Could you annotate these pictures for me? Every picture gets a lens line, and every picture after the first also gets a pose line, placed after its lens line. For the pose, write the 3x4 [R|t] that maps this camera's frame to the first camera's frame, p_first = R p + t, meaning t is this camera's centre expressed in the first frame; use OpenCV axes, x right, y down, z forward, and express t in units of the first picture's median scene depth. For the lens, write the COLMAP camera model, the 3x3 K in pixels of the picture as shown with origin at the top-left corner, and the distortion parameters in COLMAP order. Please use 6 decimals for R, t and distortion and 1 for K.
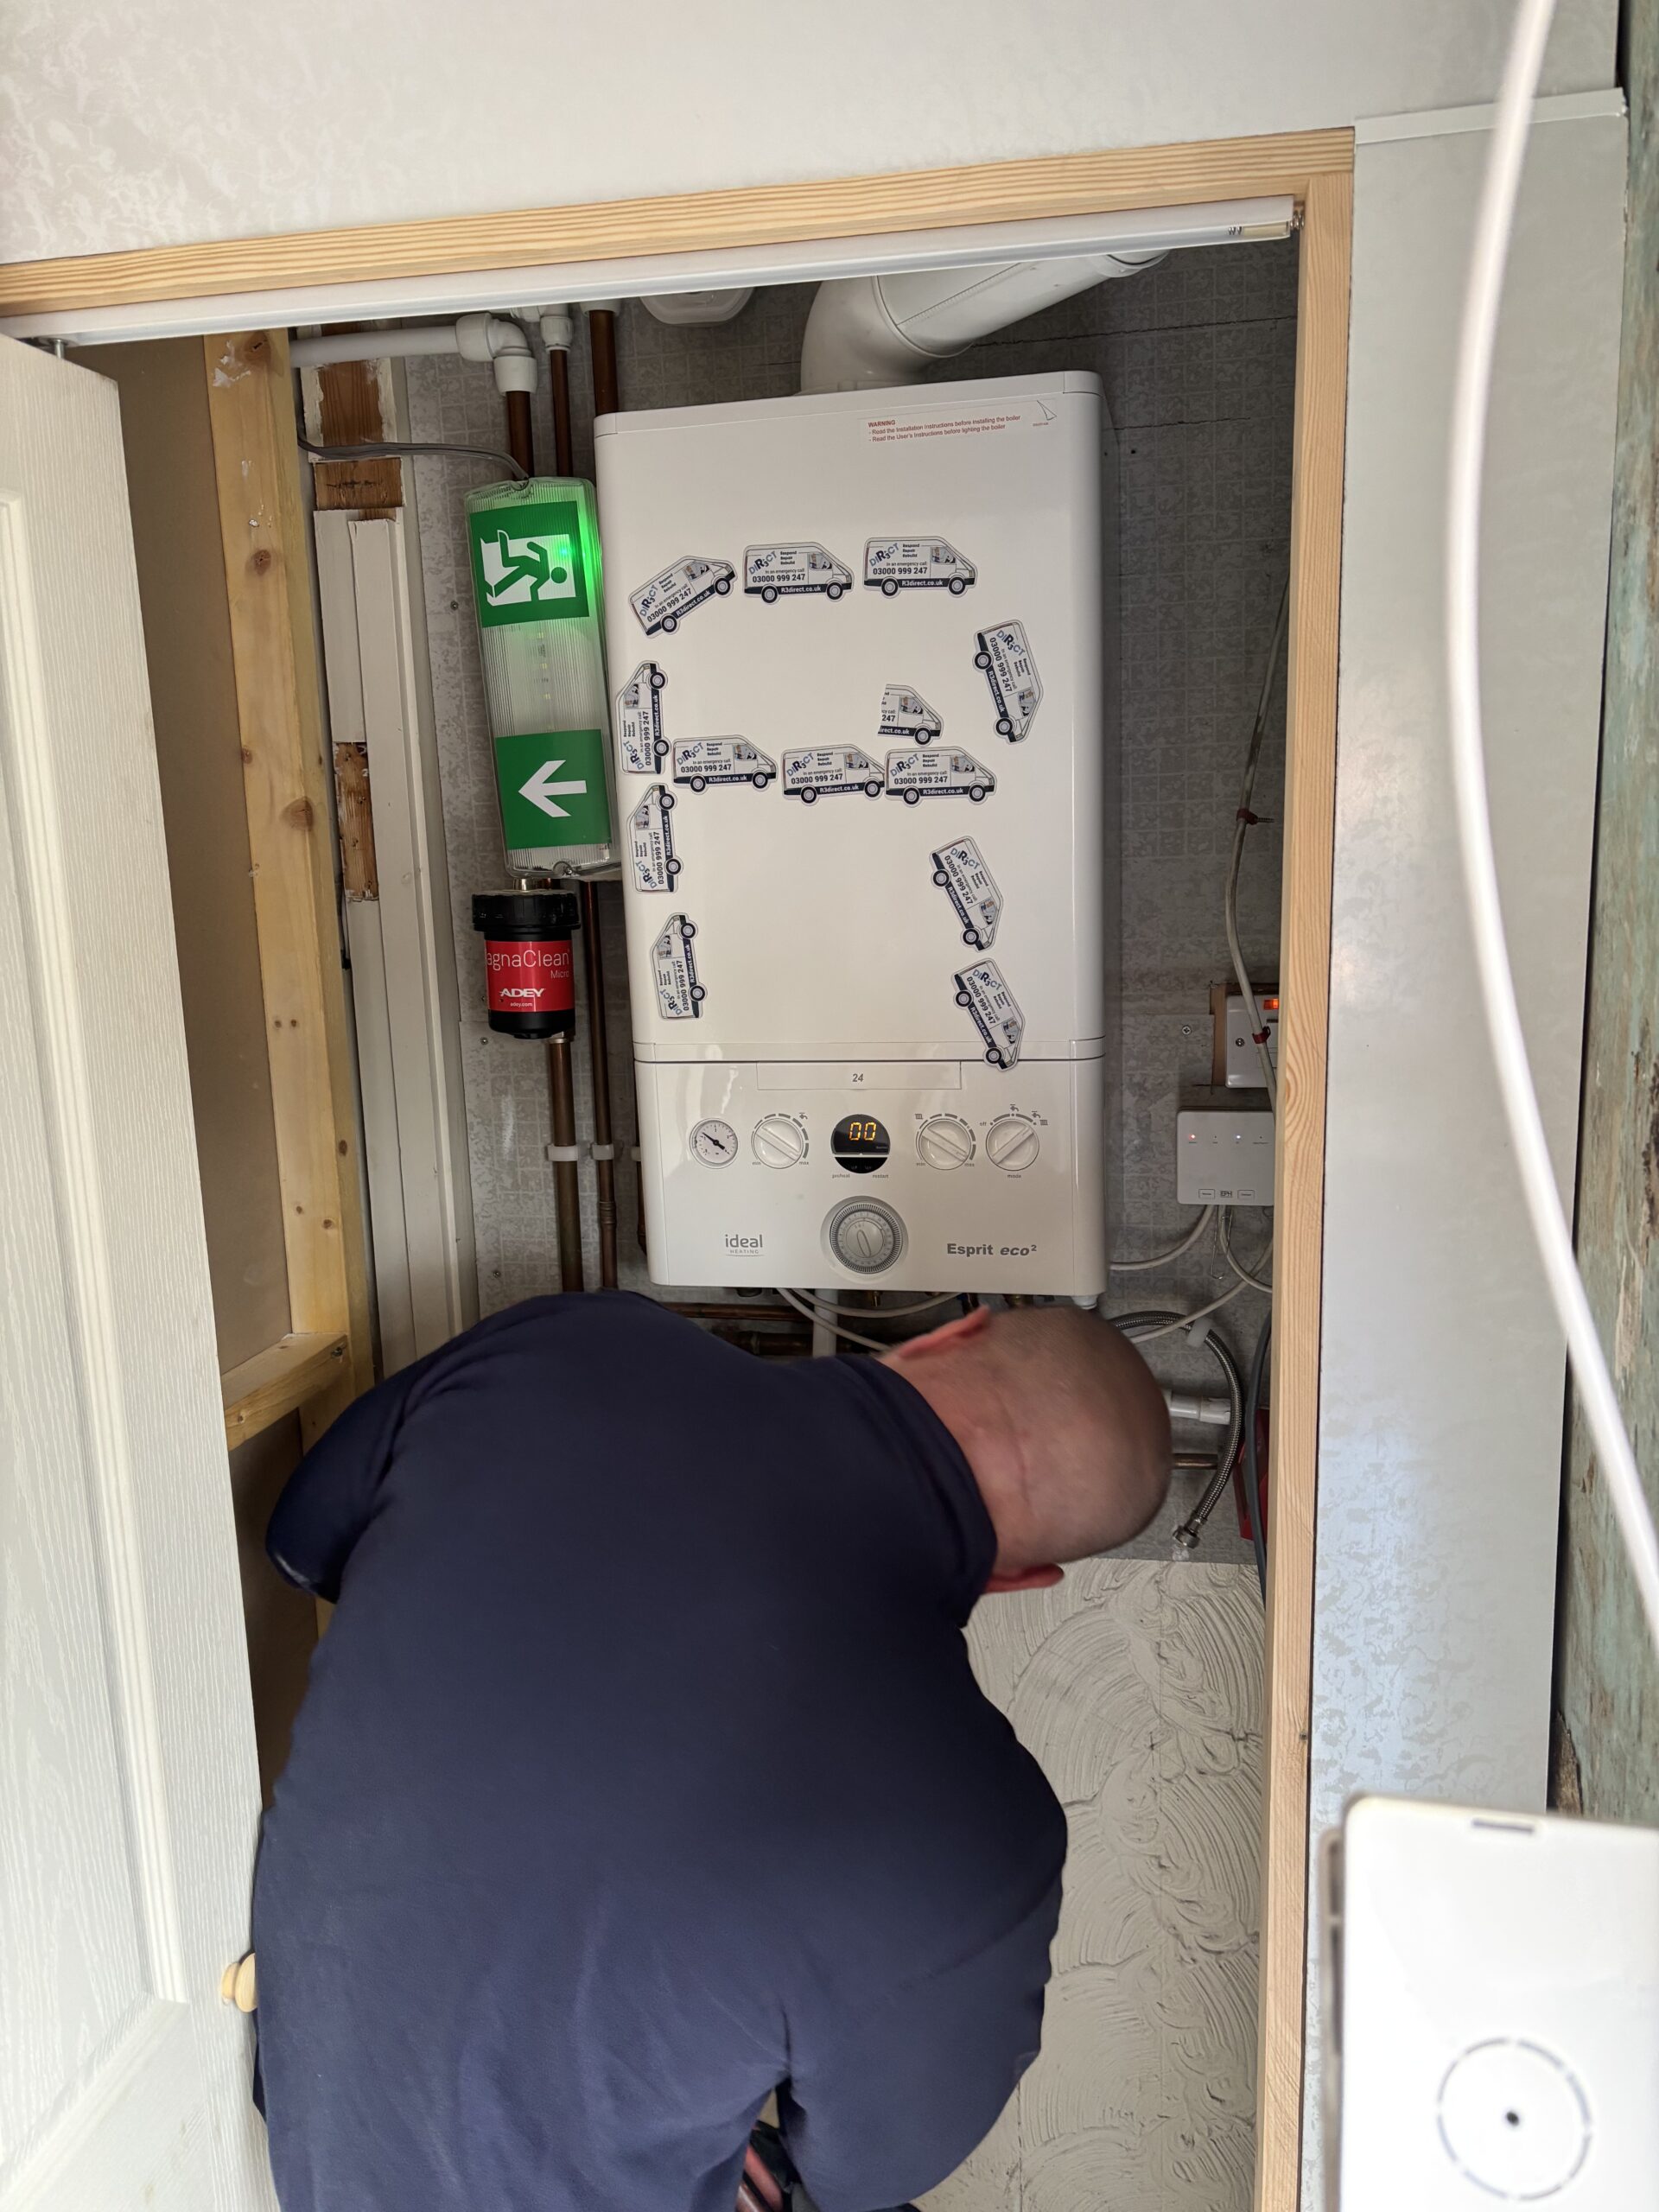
lens RADIAL K [[1670.8, 0, 831.9], [0, 1670.8, 1138.4], [0, 0, 1]] dist [0.057922, -0.069513]
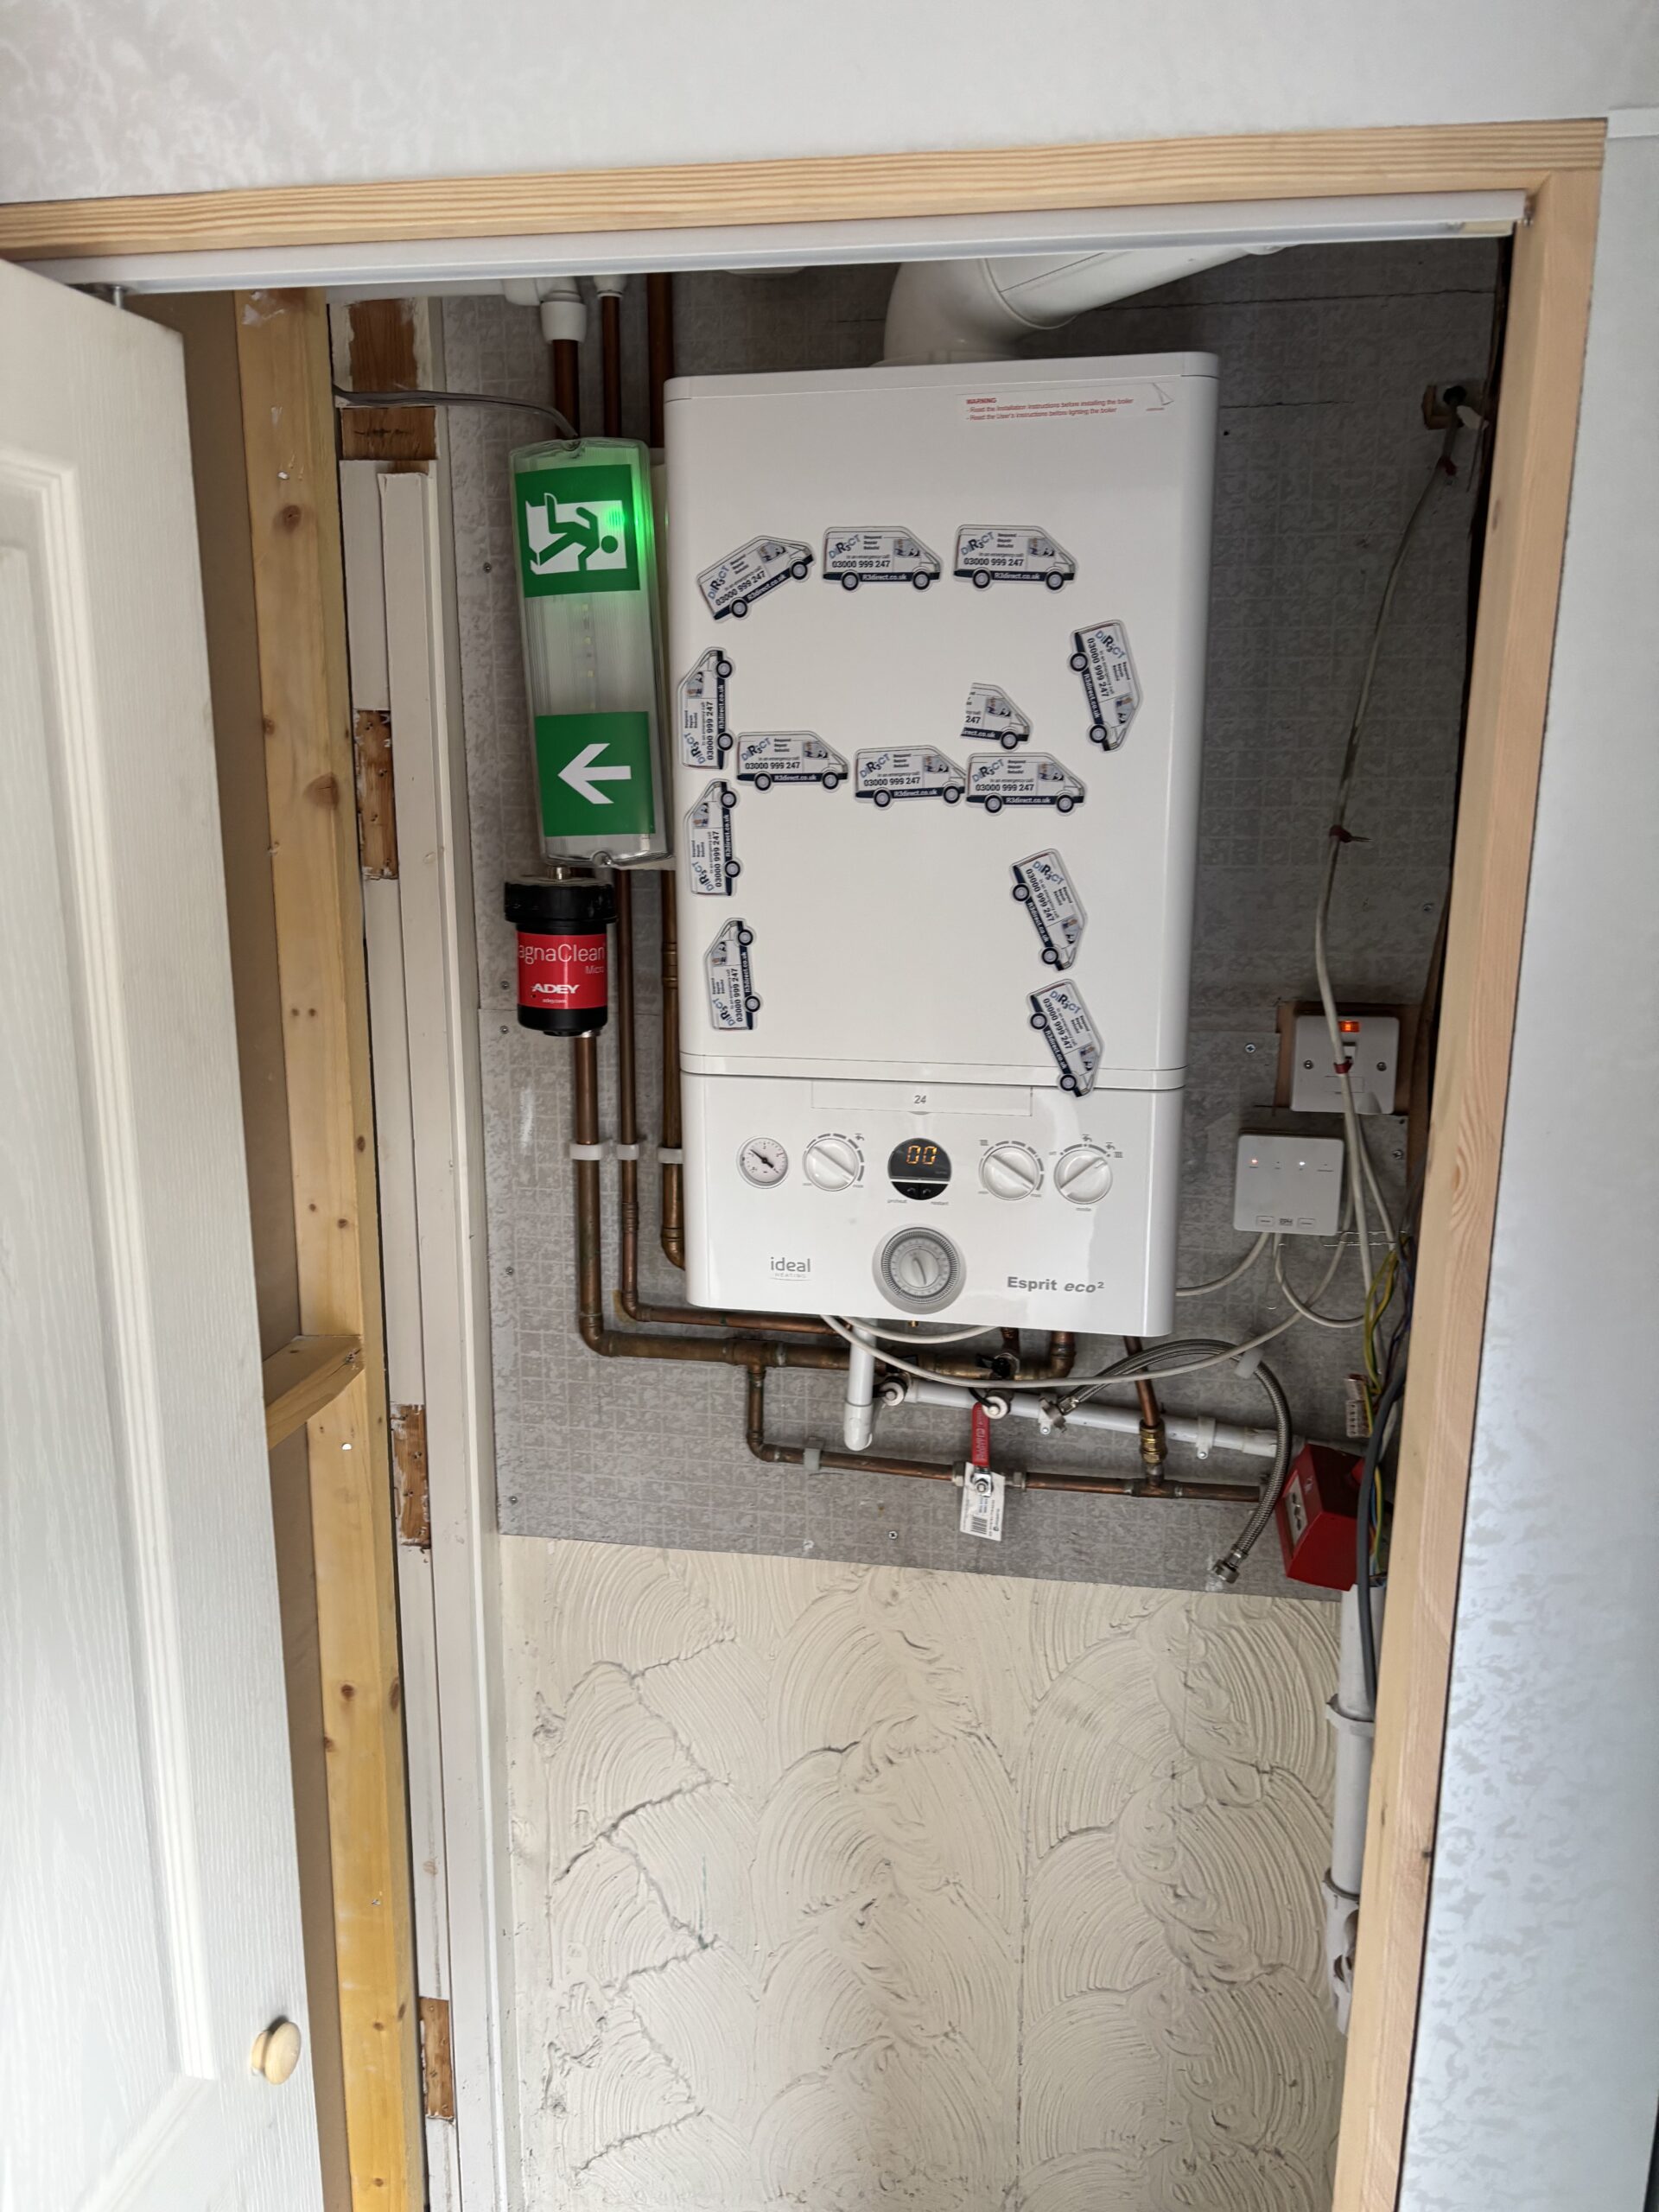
lens RADIAL K [[1654.6, 0, 789.2], [0, 1654.6, 1132.9], [0, 0, 1]] dist [0.057904, -0.069357]
pose [[0.999358, 0.030297, 0.019115, -0.078184], [-0.031056, 0.998687, 0.040749, -0.054545], [-0.017856, -0.041316, 0.998987, 0.066812]]
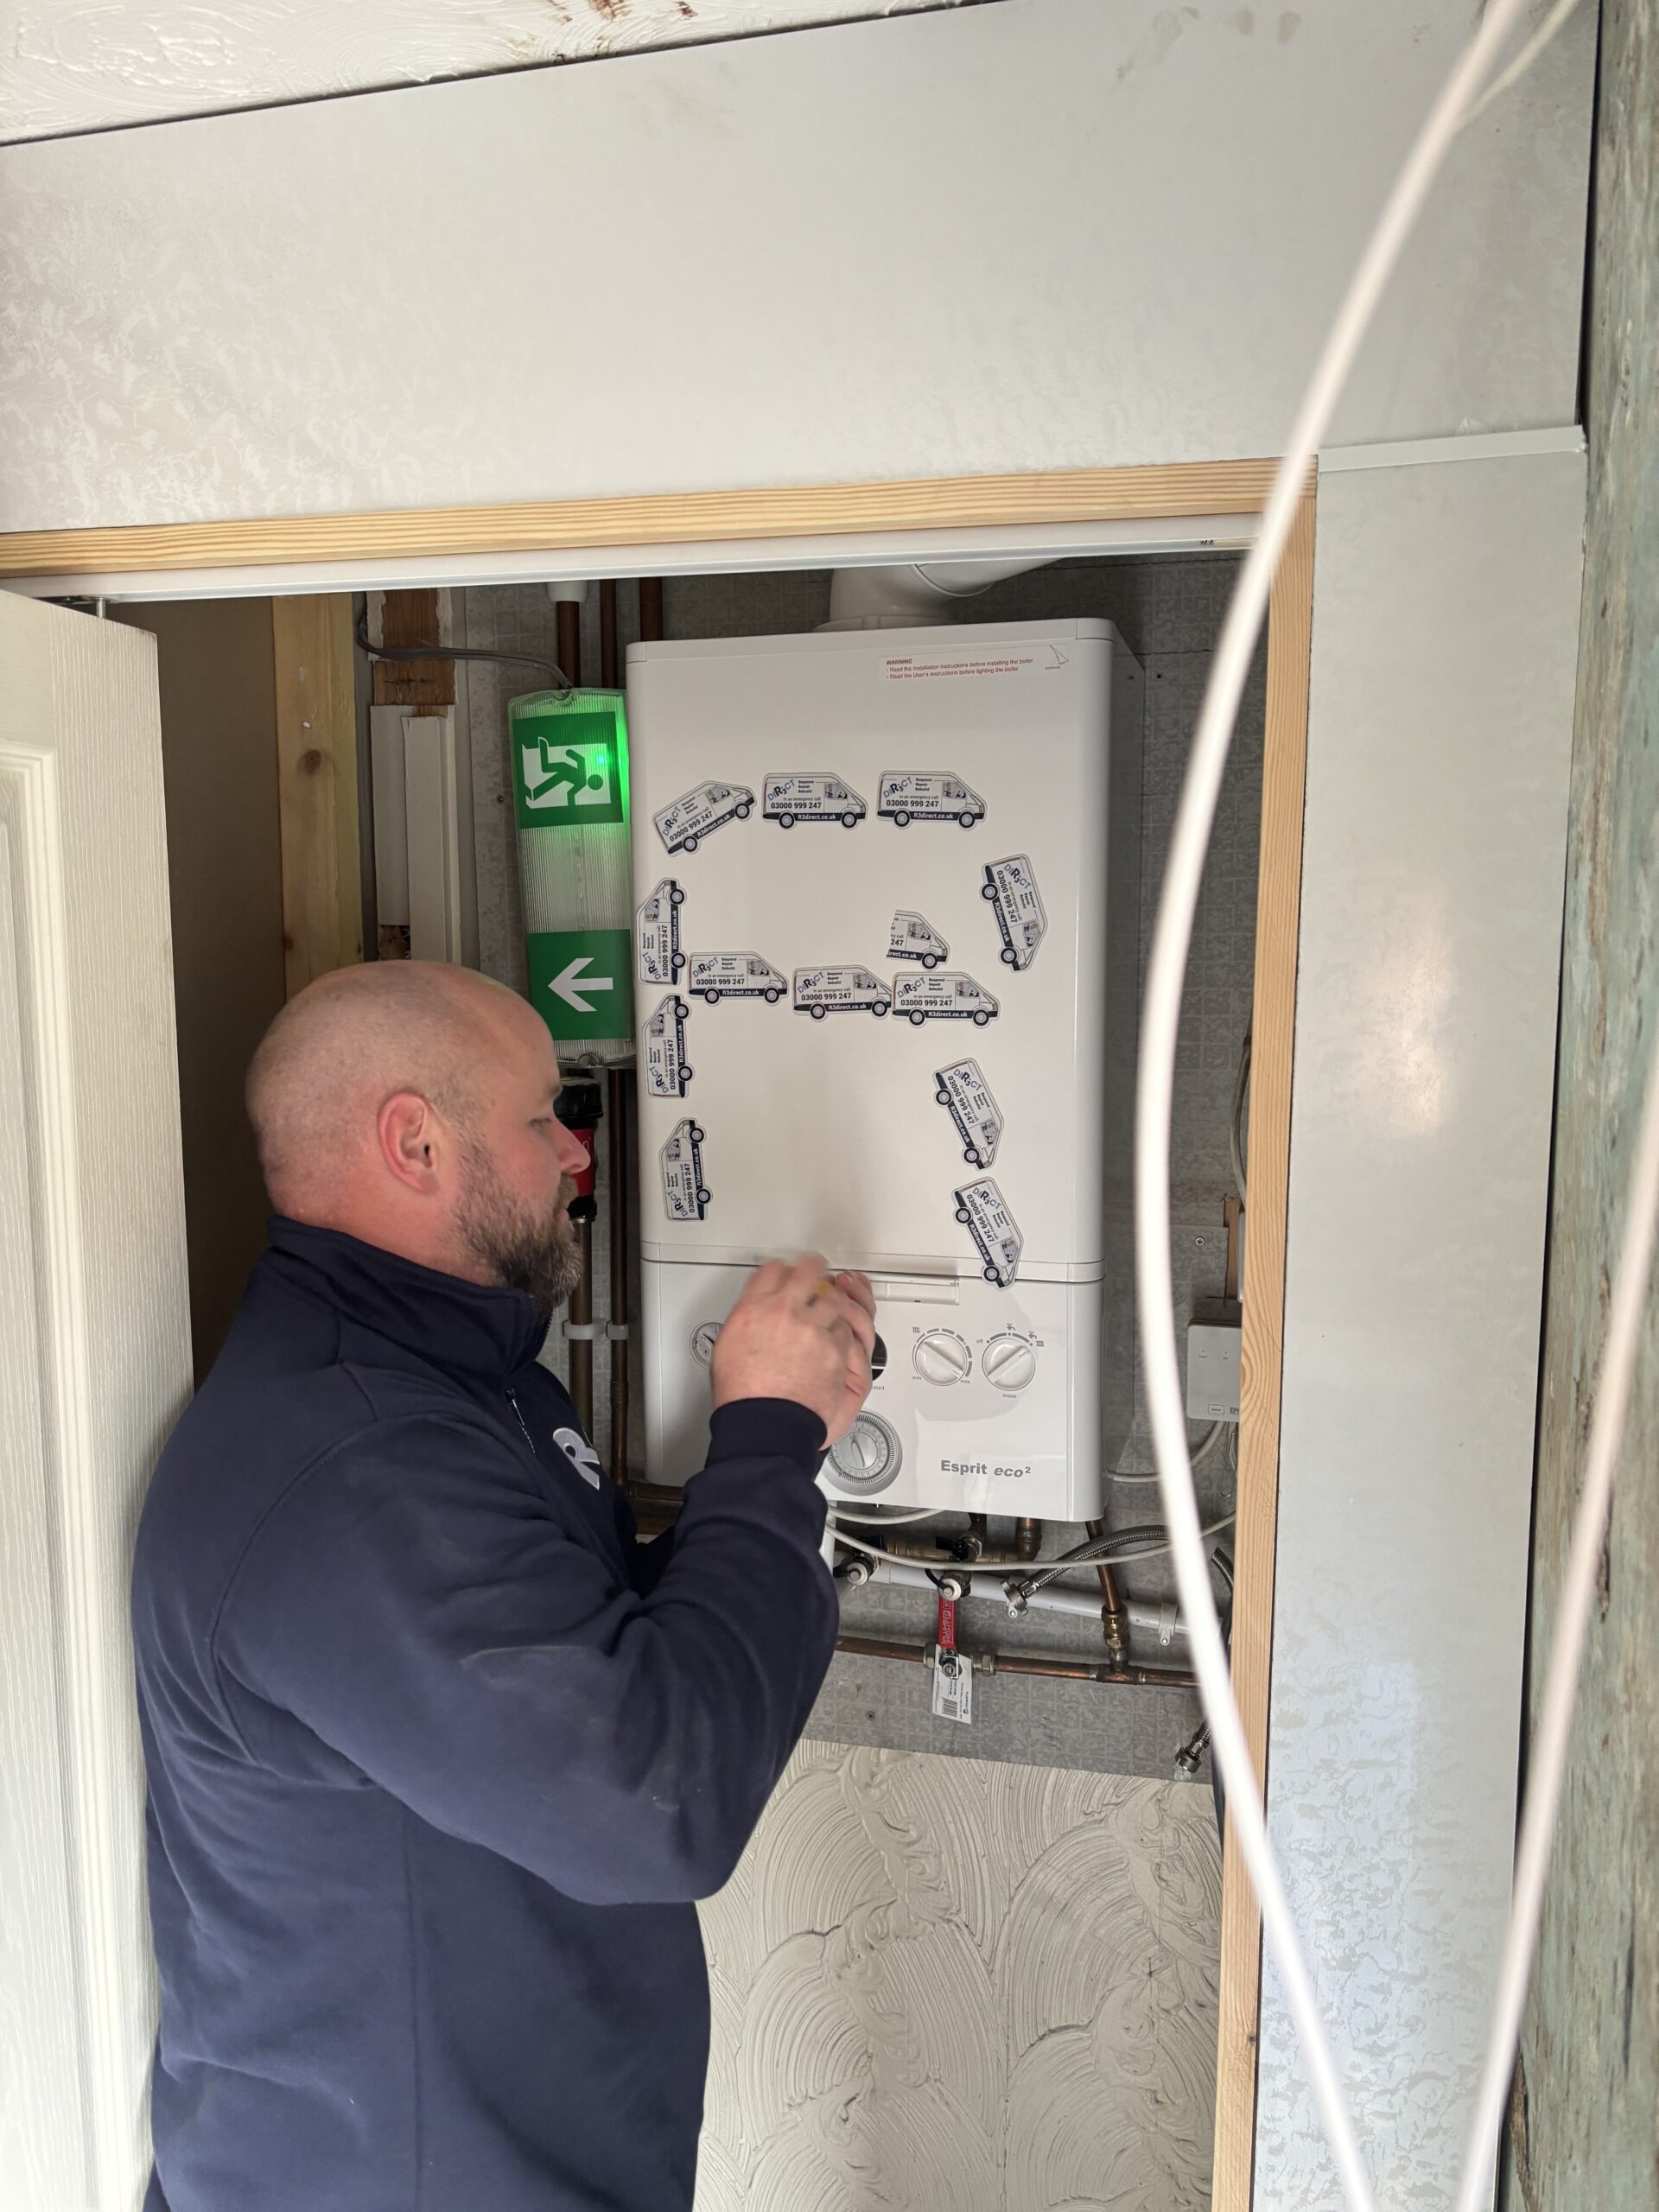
lens RADIAL K [[1661.8, 0, 838.7], [0, 1661.8, 1133.8], [0, 0, 1]] dist [0.095461, -0.119546]
pose [[0.997935, 0.037572, -0.052093, 0.054842], [-0.040571, 0.997506, -0.057761, -0.072418], [0.049793, 0.059756, 0.996970, -0.009619]]
